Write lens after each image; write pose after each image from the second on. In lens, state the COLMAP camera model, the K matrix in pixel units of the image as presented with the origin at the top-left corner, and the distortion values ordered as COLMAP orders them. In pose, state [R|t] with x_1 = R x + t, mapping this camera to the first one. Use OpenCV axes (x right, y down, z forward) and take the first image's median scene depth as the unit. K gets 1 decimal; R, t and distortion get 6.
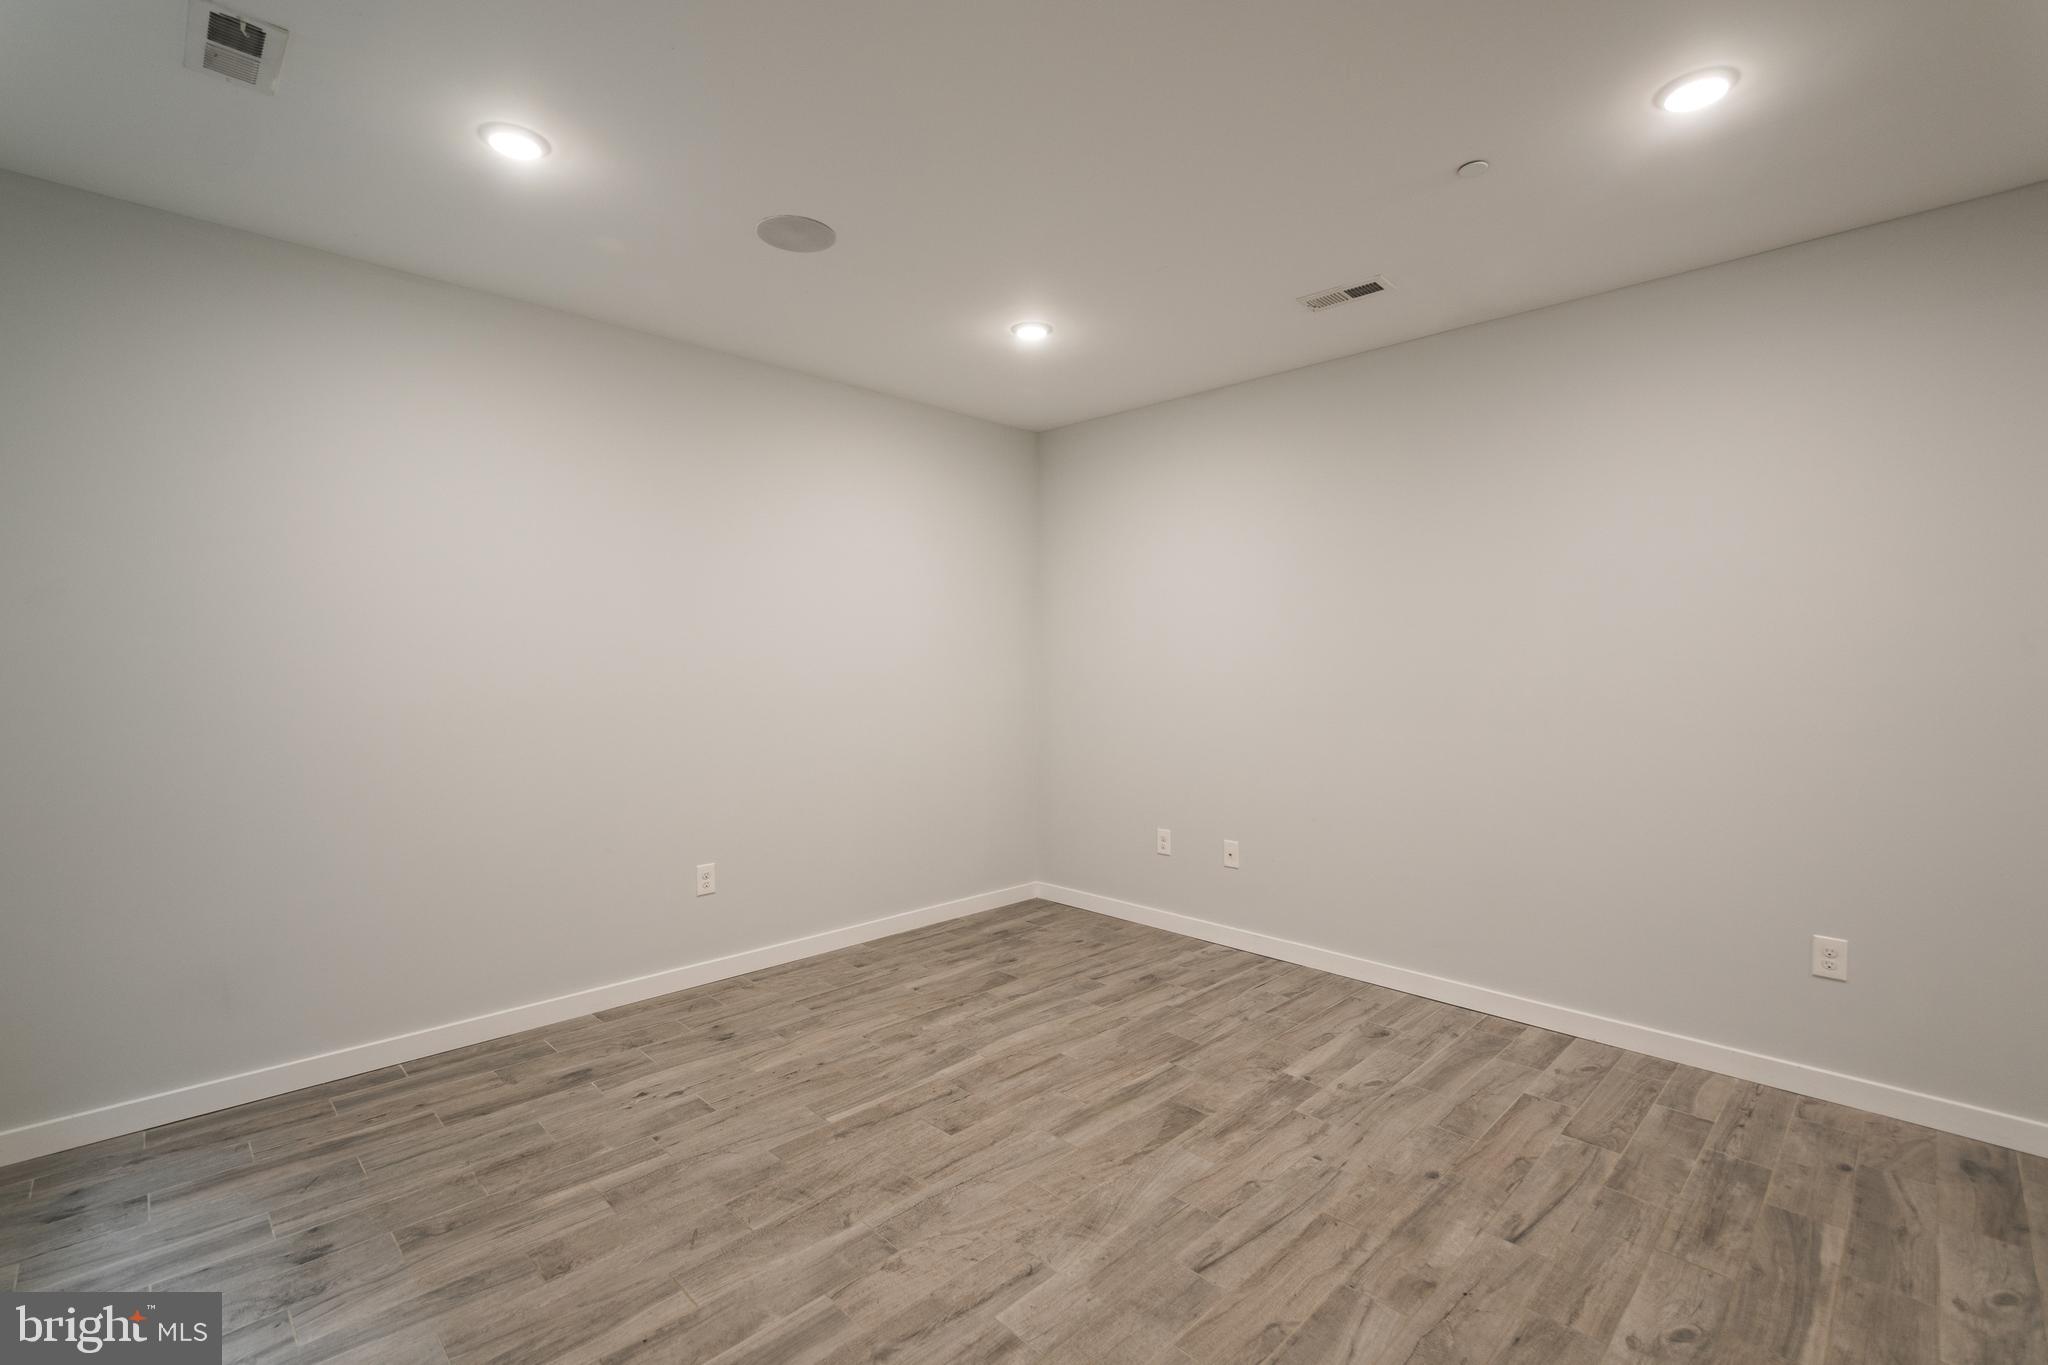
lens RADIAL K [[907.0, 0, 1039.6], [0, 907.0, 667.6], [0, 0, 1]] dist [0.000292, 0.000173]
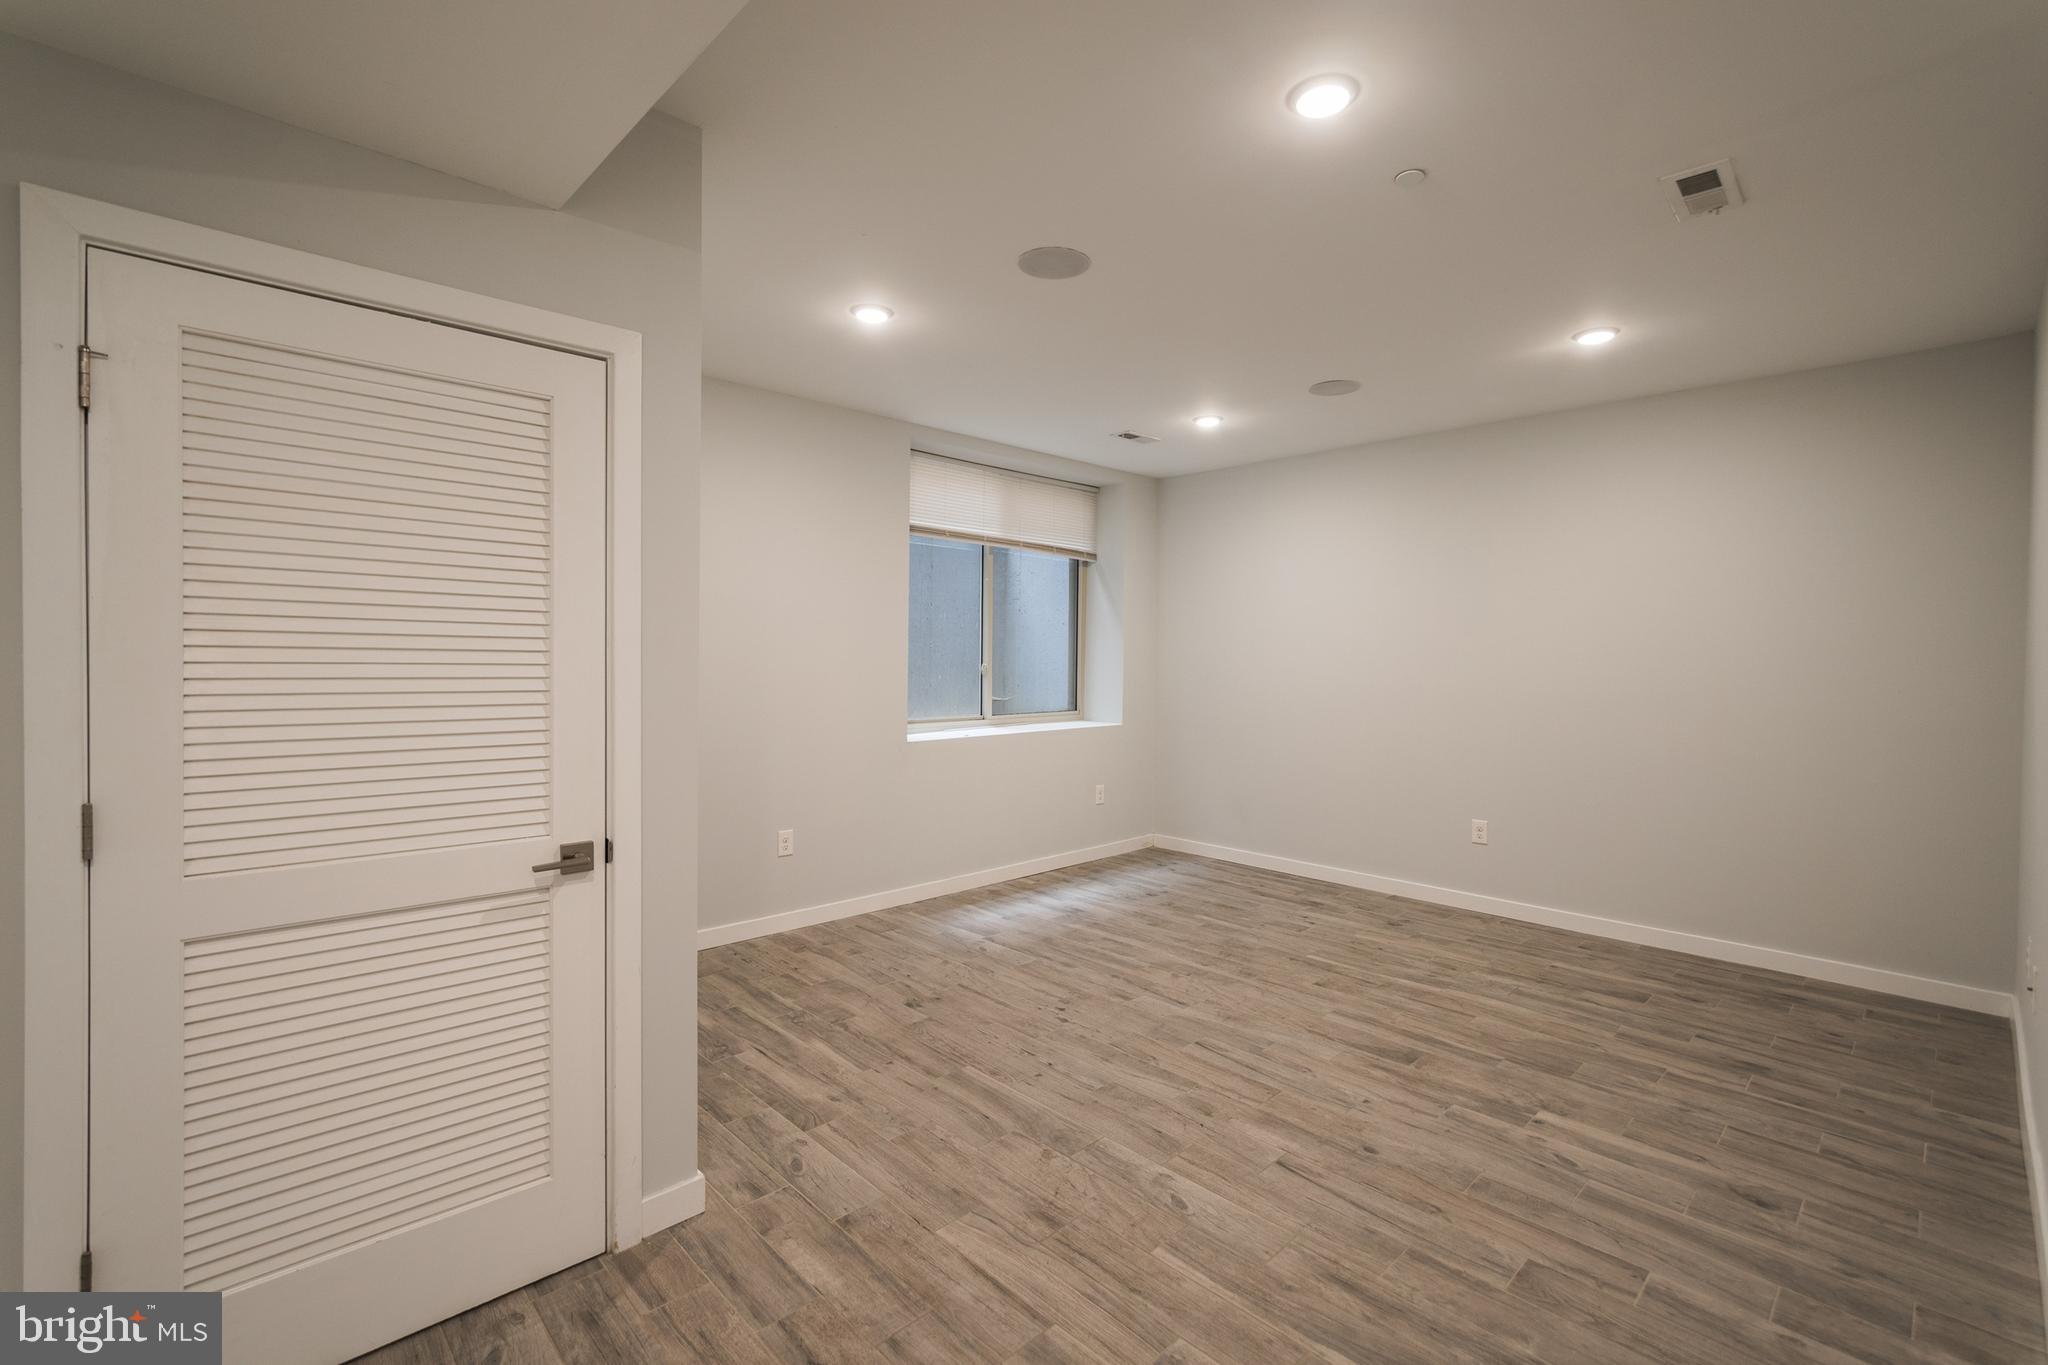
lens RADIAL K [[907.0, 0, 1039.6], [0, 907.0, 667.6], [0, 0, 1]] dist [0.000292, 0.000173]
pose [[-0.015553, 0.012487, -0.999801, 1.340922], [-0.017535, 0.999765, 0.012759, -0.007534], [0.999725, 0.017730, -0.015330, 0.560207]]
